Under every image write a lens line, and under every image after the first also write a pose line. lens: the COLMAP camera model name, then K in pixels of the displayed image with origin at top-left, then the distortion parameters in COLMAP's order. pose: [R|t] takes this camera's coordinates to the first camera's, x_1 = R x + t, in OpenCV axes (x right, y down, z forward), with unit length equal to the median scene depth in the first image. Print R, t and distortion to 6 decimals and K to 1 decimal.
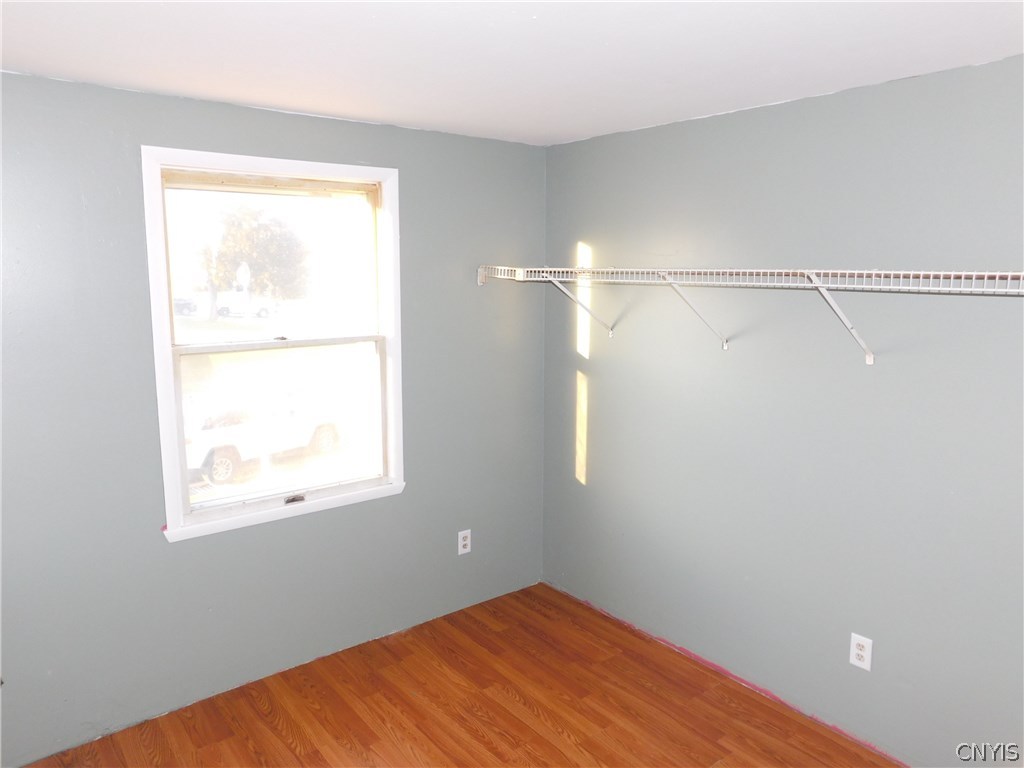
lens RADIAL K [[707.3, 0, 512.0], [0, 707.3, 384.0], [0, 0, 1]] dist [-0.073163, 0.090765]
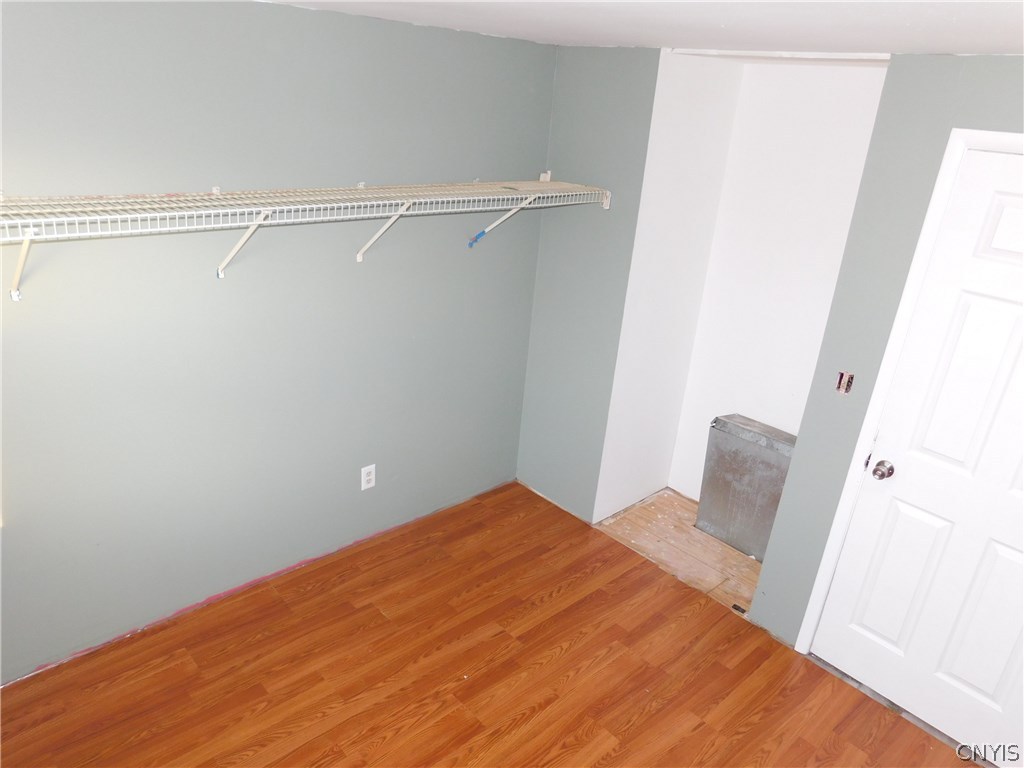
lens RADIAL K [[707.3, 0, 512.0], [0, 707.3, 384.0], [0, 0, 1]] dist [-0.073163, 0.090765]
pose [[-0.056542, -0.396244, 0.916403, -0.602470], [0.077503, 0.913359, 0.399710, -0.262551], [-0.995388, 0.093624, -0.020933, 0.670831]]
